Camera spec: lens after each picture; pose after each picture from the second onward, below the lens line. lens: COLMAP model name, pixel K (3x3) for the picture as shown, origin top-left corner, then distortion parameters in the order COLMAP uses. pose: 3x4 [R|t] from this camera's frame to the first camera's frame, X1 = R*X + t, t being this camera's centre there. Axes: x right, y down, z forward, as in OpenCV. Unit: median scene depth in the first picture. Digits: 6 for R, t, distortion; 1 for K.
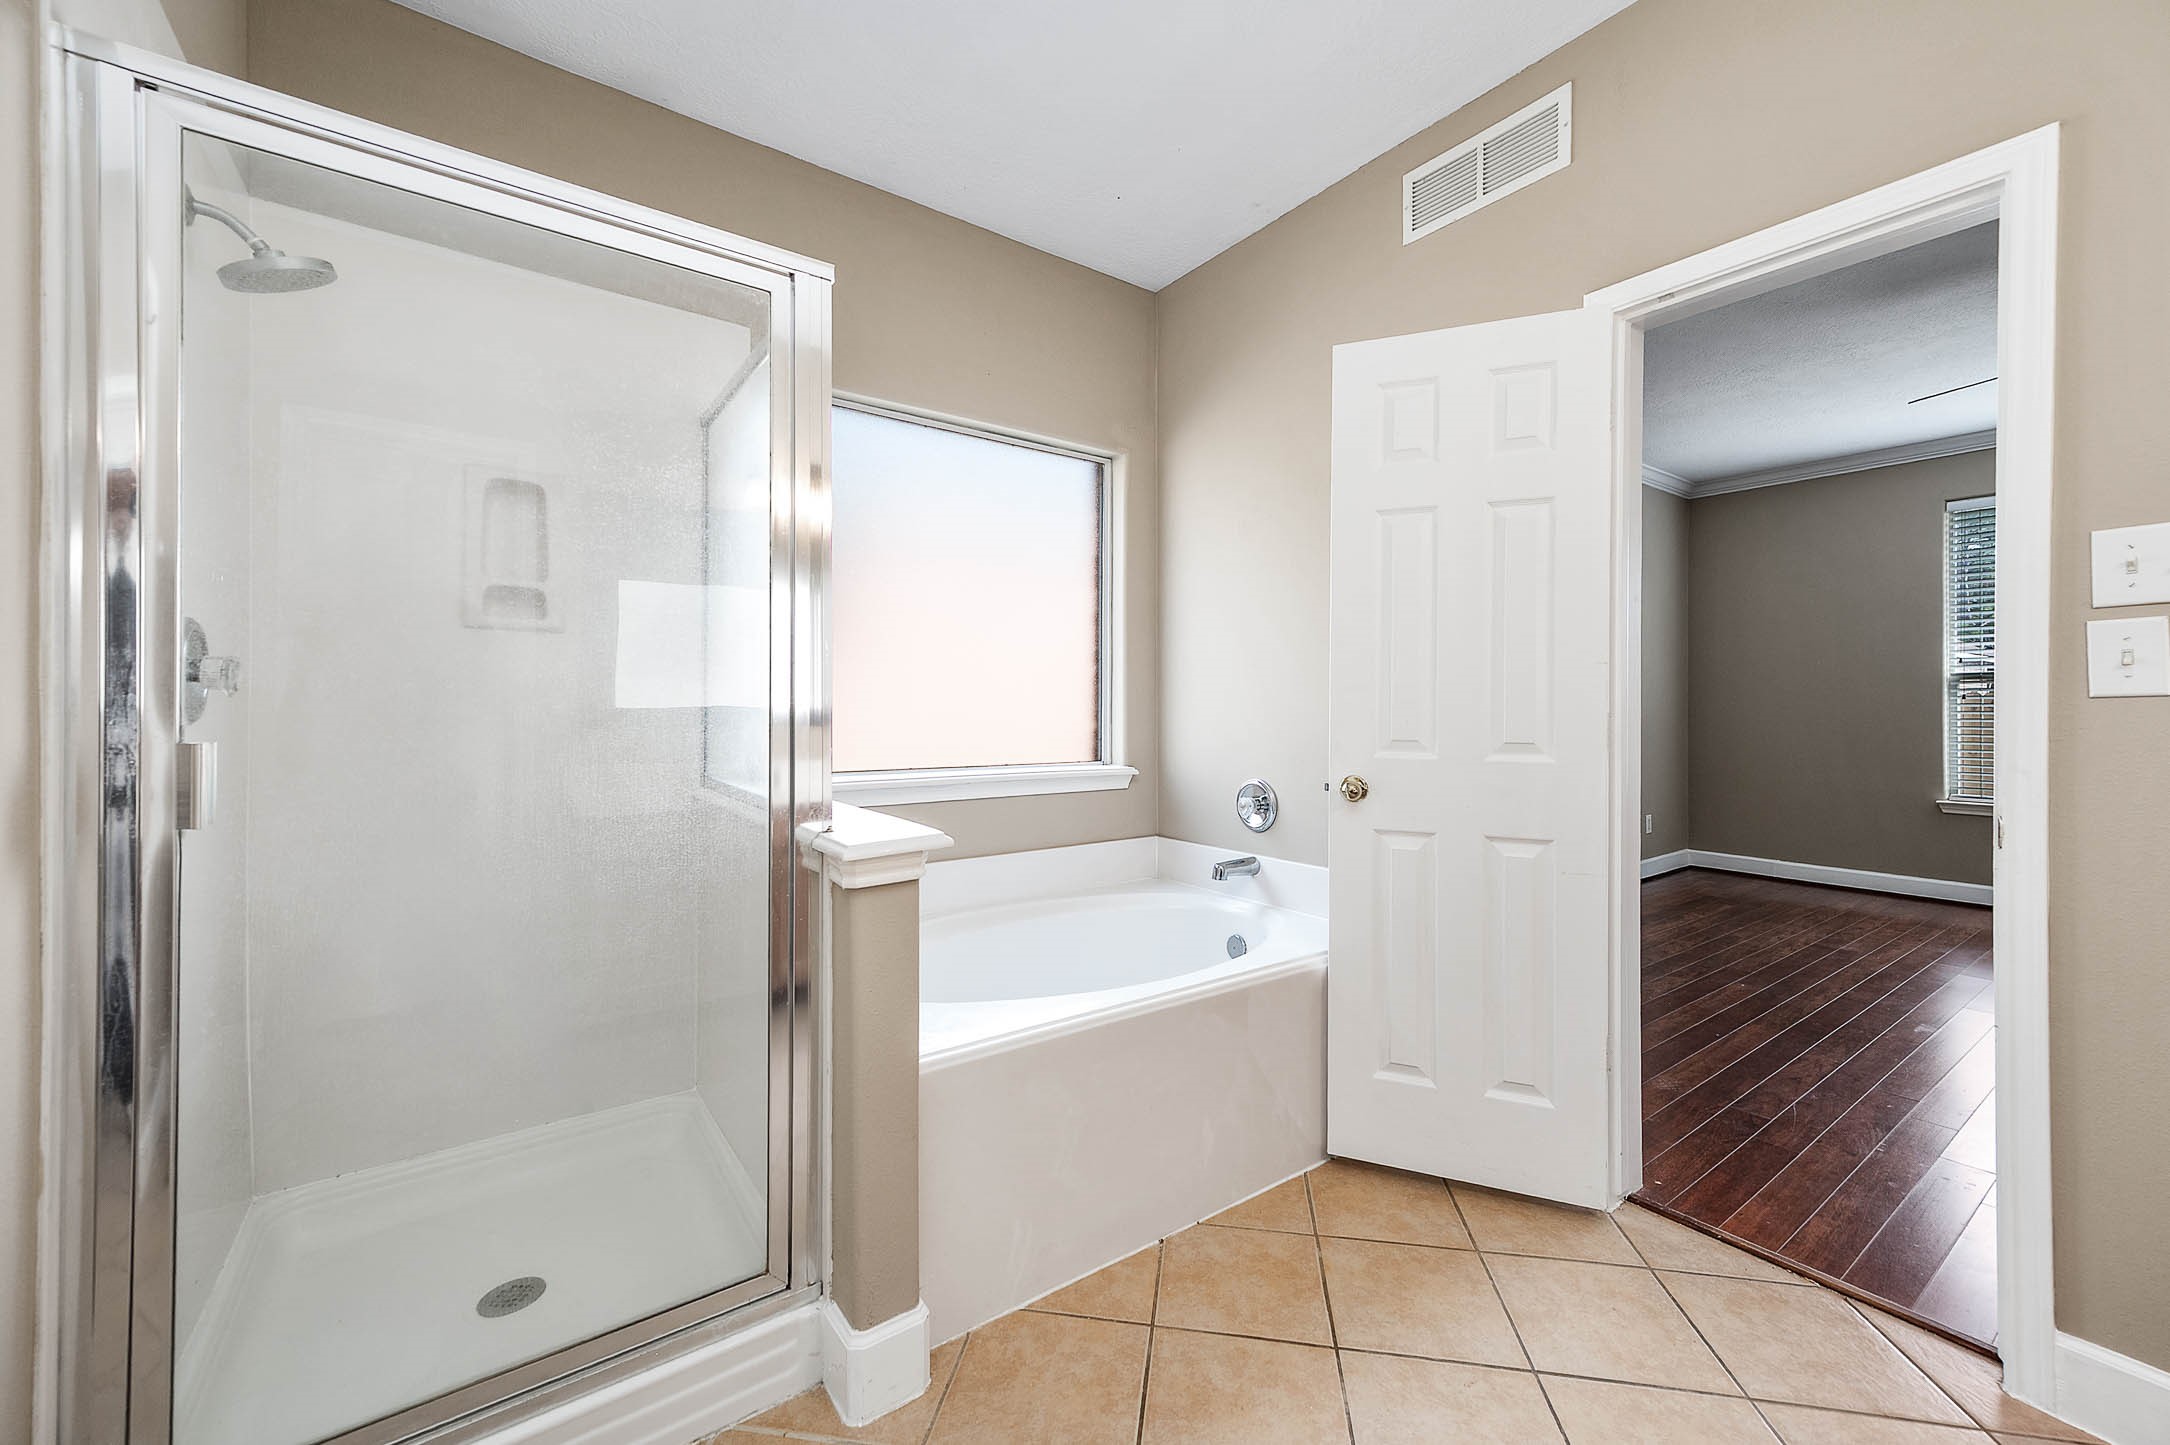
lens RADIAL K [[860.2, 0, 1103.8], [0, 860.2, 708.4], [0, 0, 1]] dist [0.012545, 0.000104]
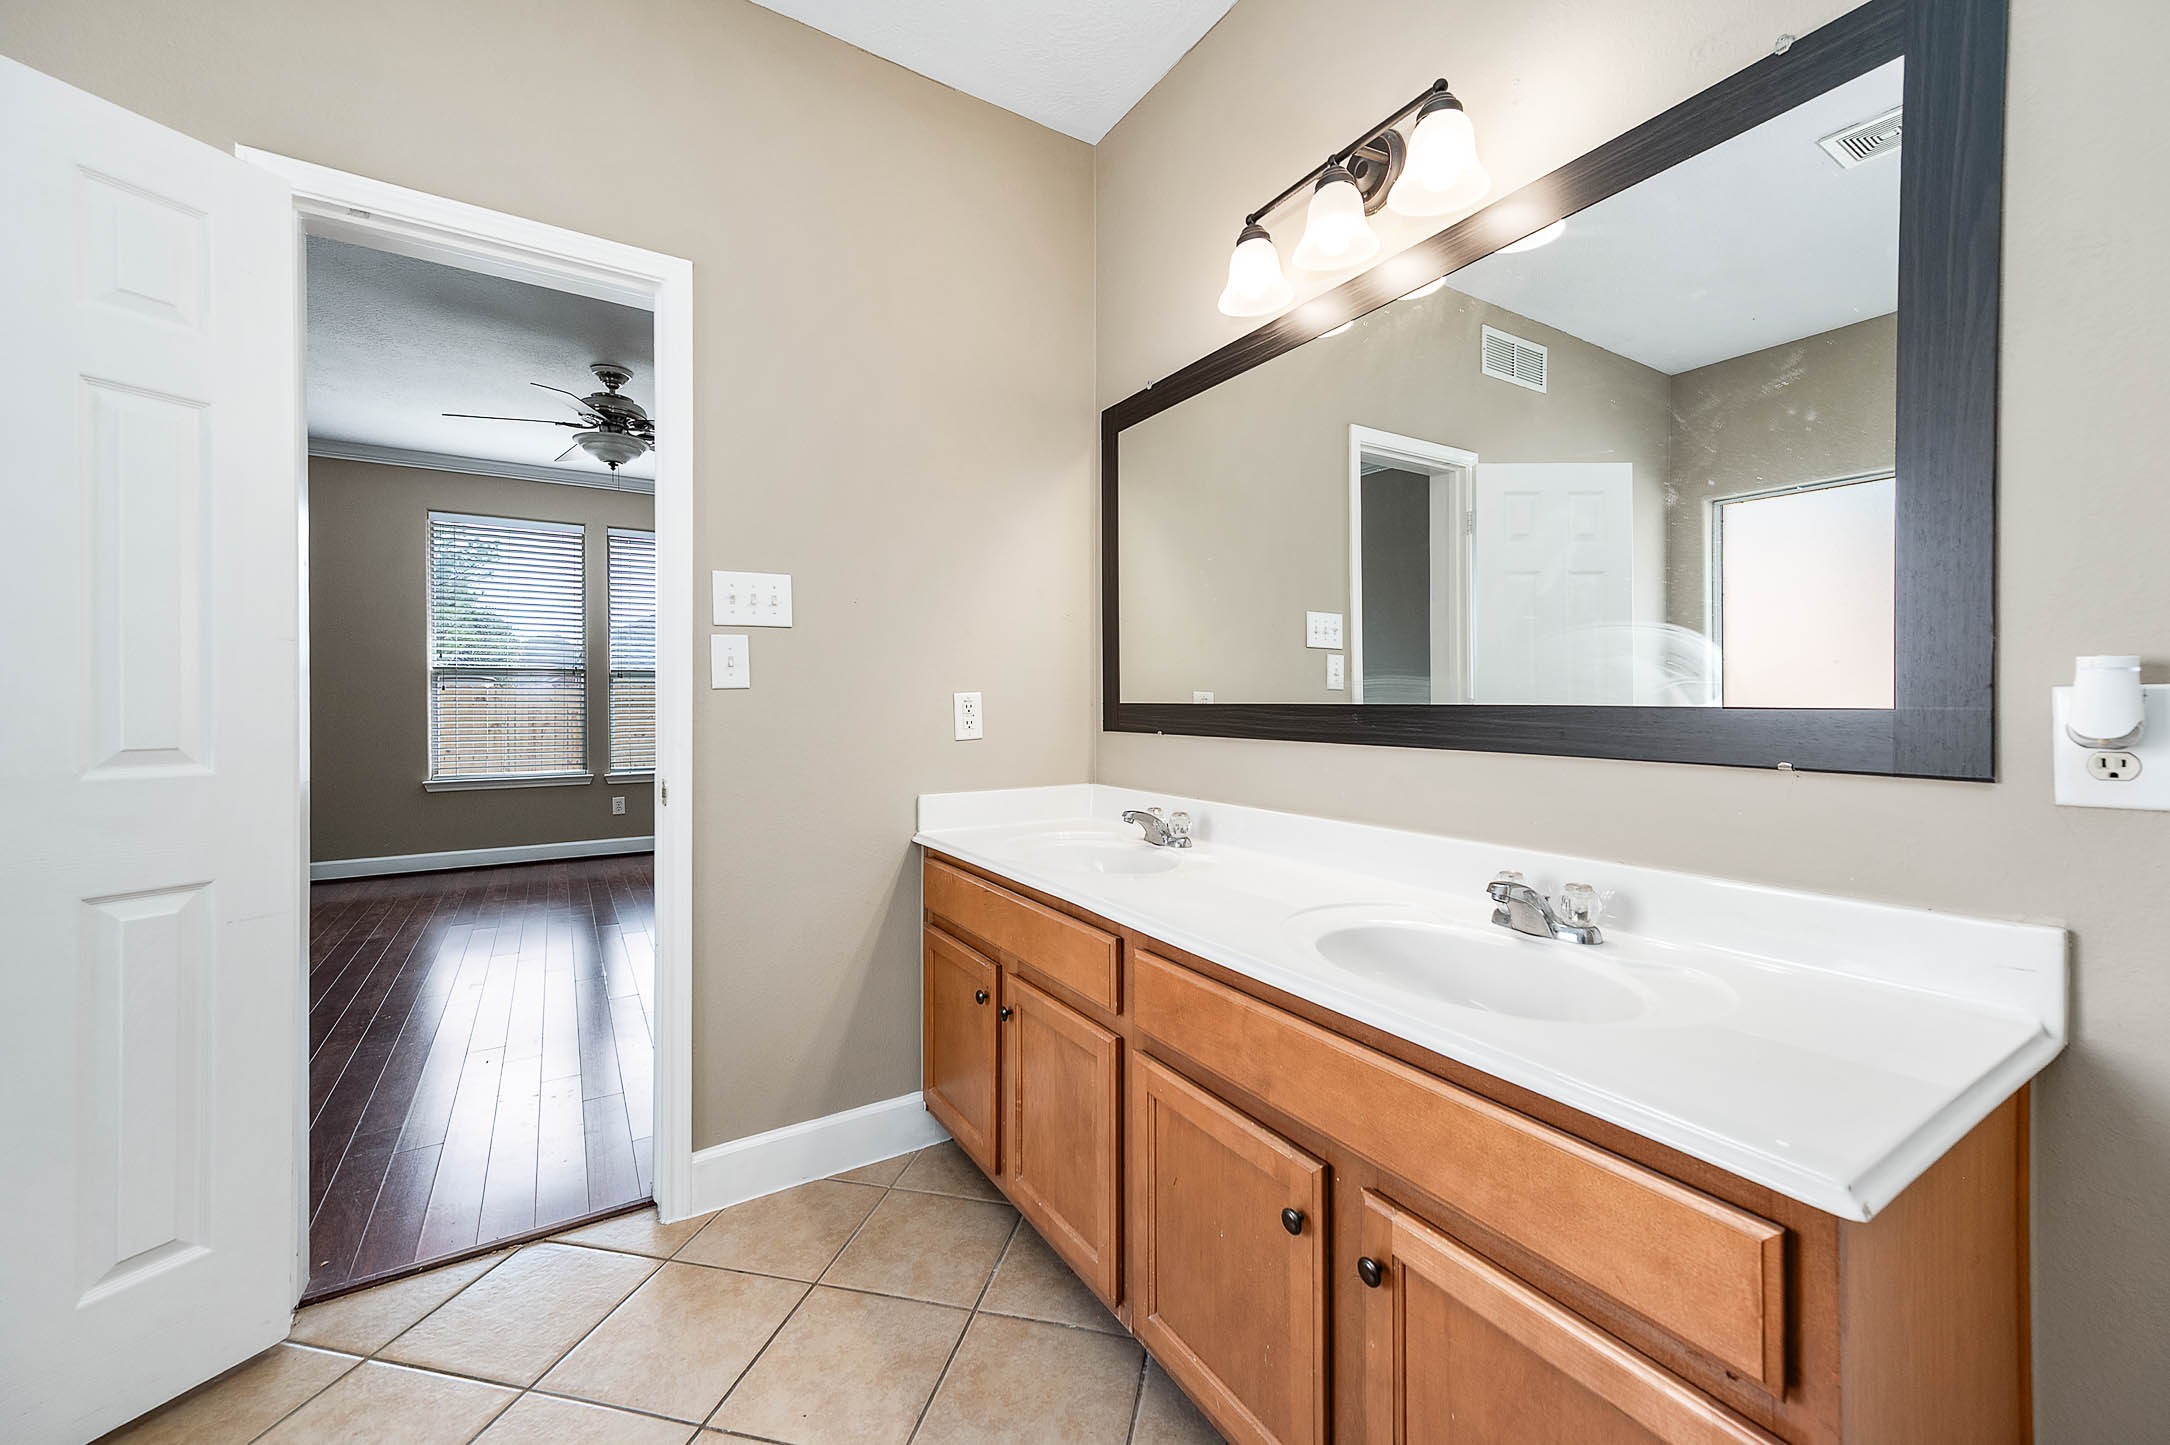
lens RADIAL K [[860.2, 0, 1096.5], [0, 860.2, 705.5], [0, 0, 1]] dist [0.012545, 0.000104]
pose [[0.069613, -0.013596, 0.997481, -0.185955], [0.002181, 0.999907, 0.013477, -0.002828], [-0.997572, 0.001238, 0.069636, 0.258334]]
